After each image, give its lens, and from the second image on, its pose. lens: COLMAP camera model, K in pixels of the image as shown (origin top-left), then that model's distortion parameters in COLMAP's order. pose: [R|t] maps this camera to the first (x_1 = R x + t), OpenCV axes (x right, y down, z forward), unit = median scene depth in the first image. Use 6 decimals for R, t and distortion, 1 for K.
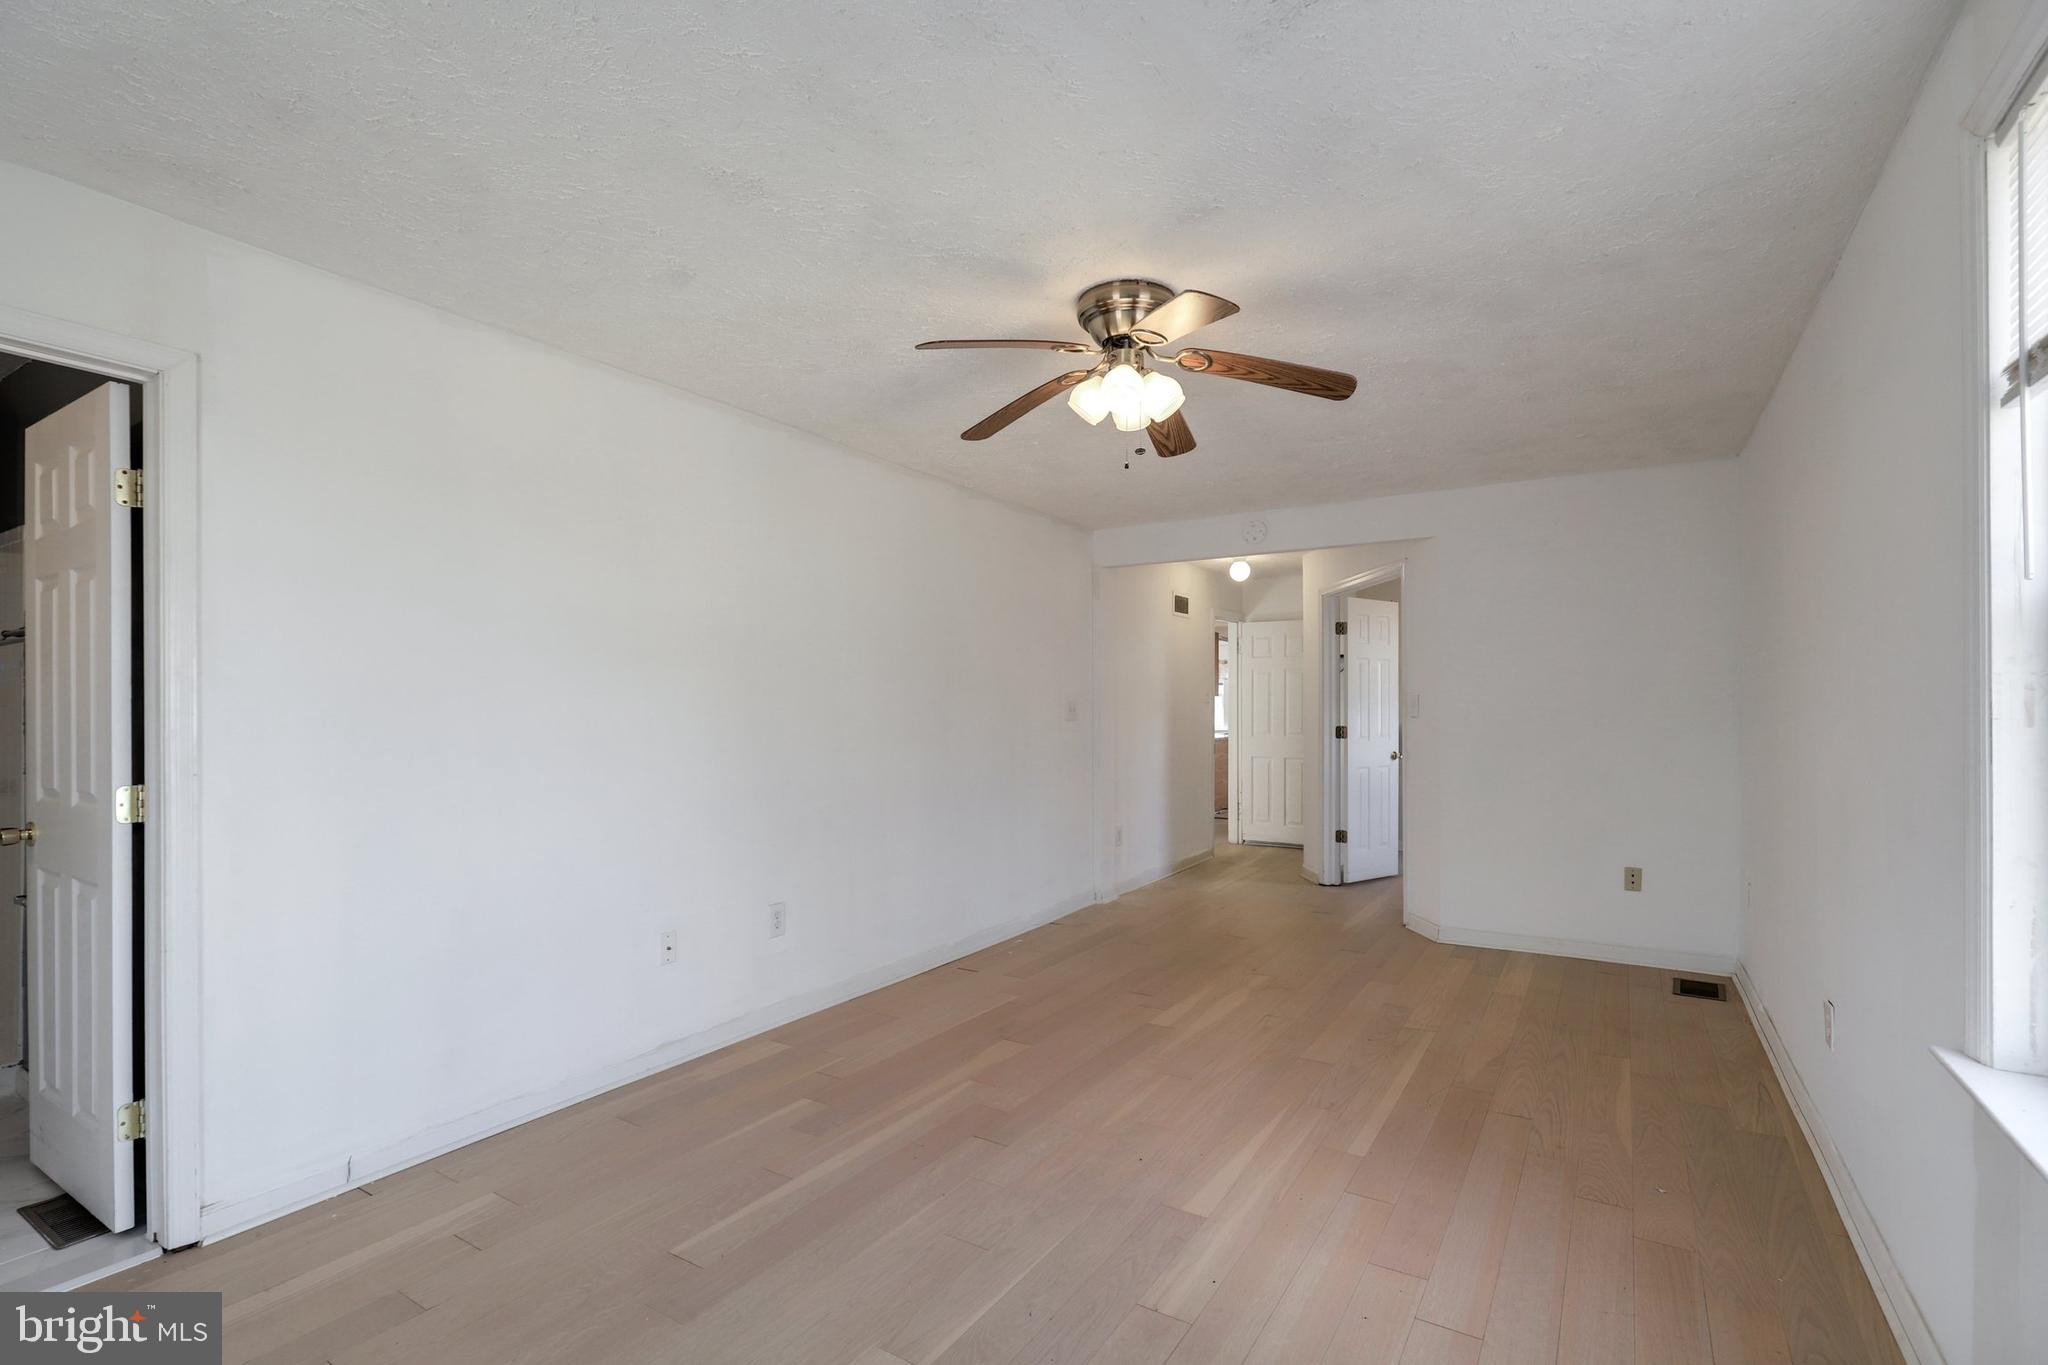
lens RADIAL K [[936.0, 0, 1023.6], [0, 936.0, 688.6], [0, 0, 1]] dist [-0.000178, -0.000919]
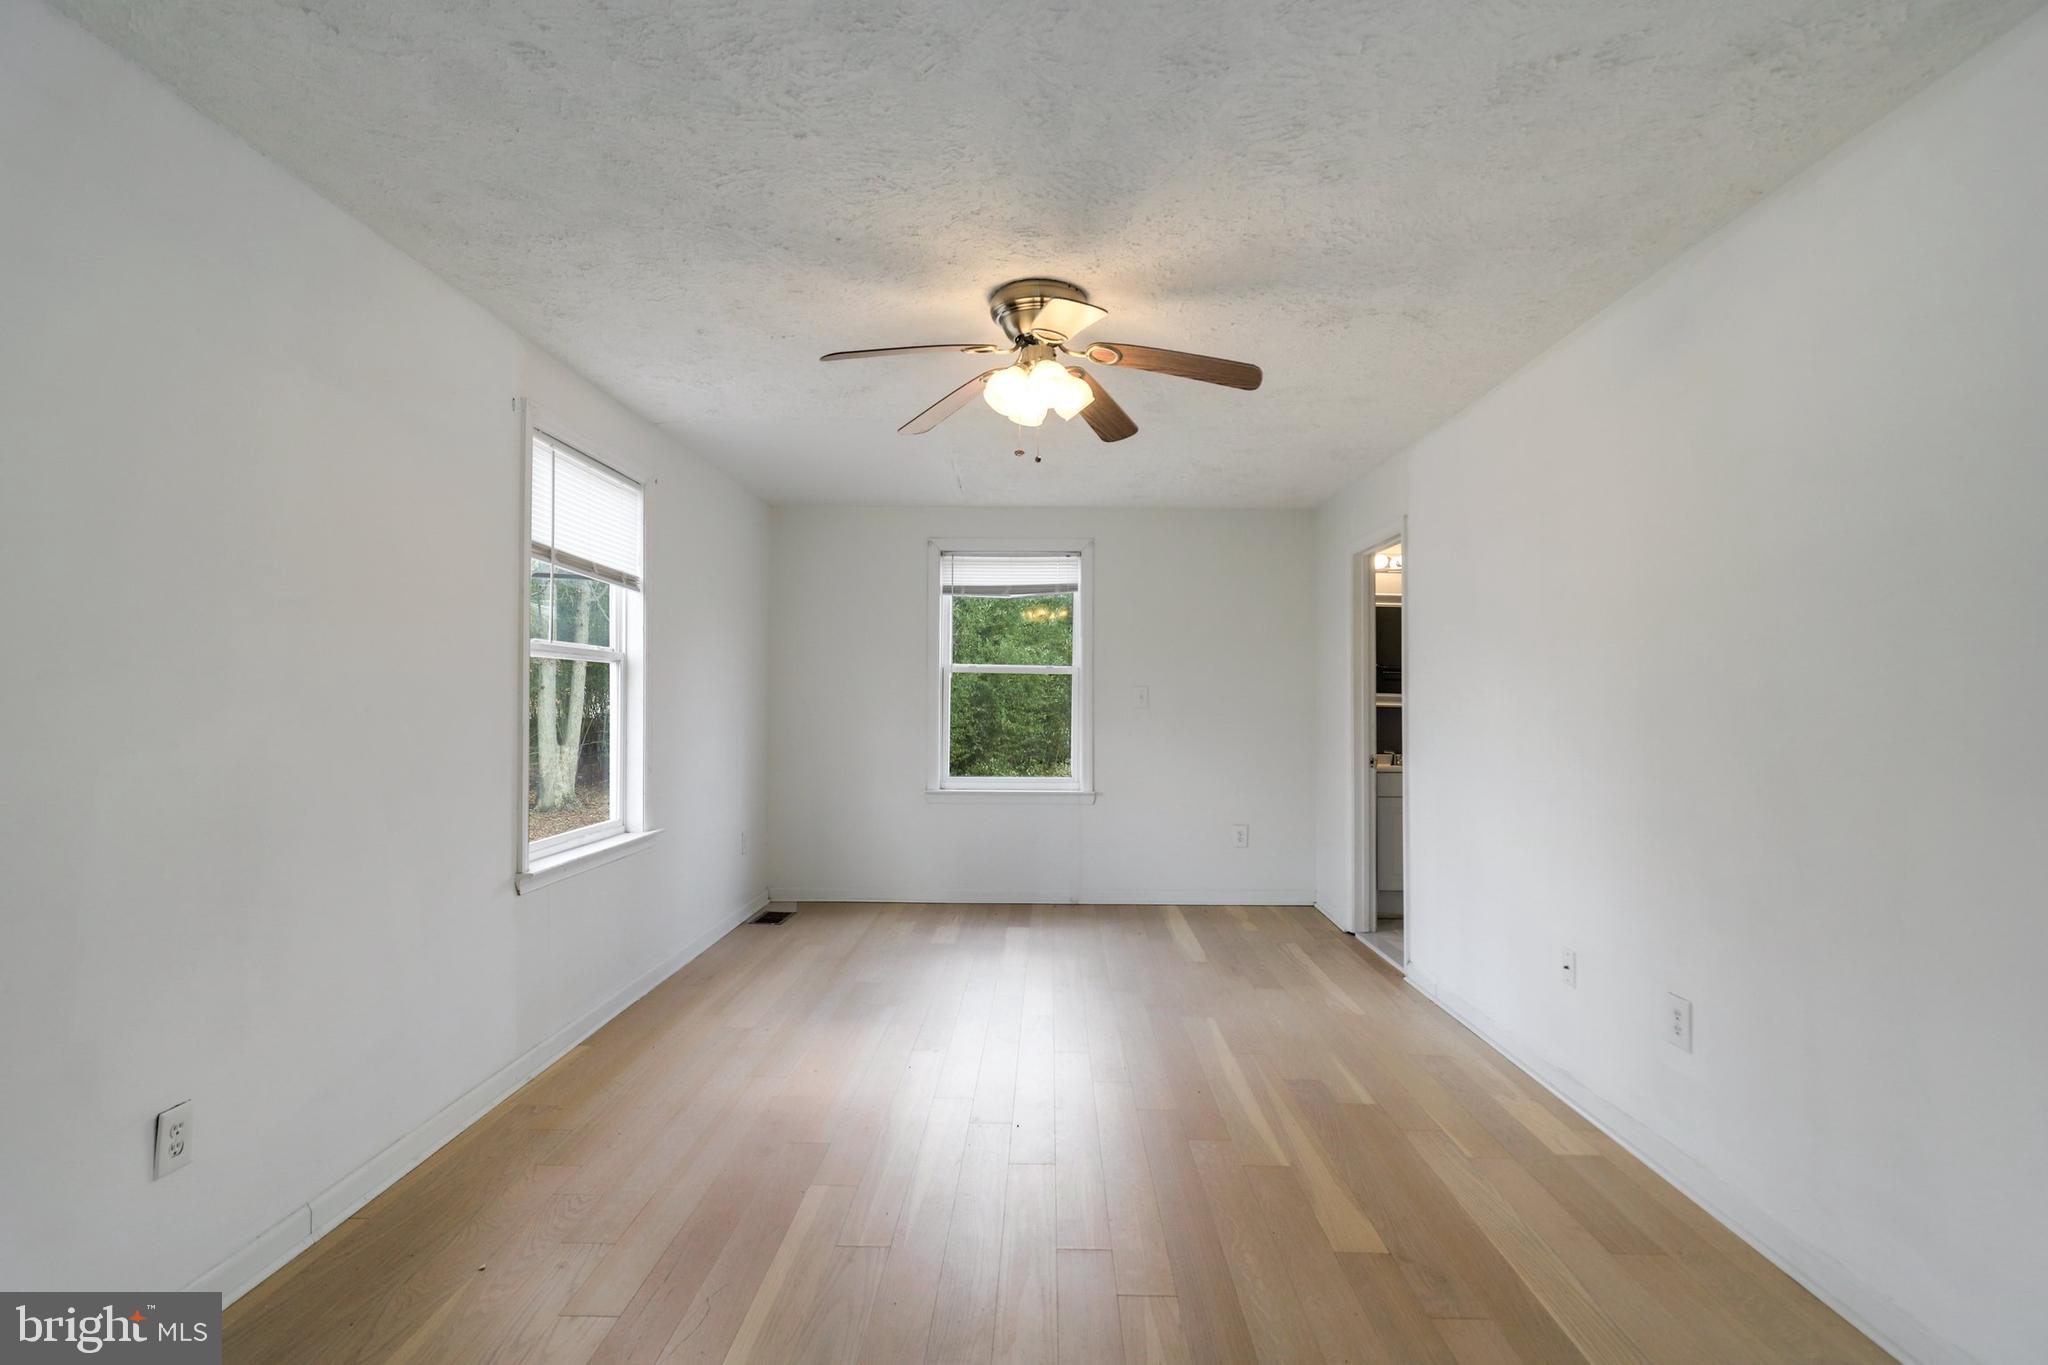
lens RADIAL K [[939.8, 0, 1031.7], [0, 939.8, 690.9], [0, 0, 1]] dist [-0.000488, -0.000252]
pose [[-0.849523, -0.004931, -0.527529, 0.583275], [0.010768, 0.999586, -0.026684, 0.038273], [0.527442, -0.028349, -0.849118, 1.669825]]
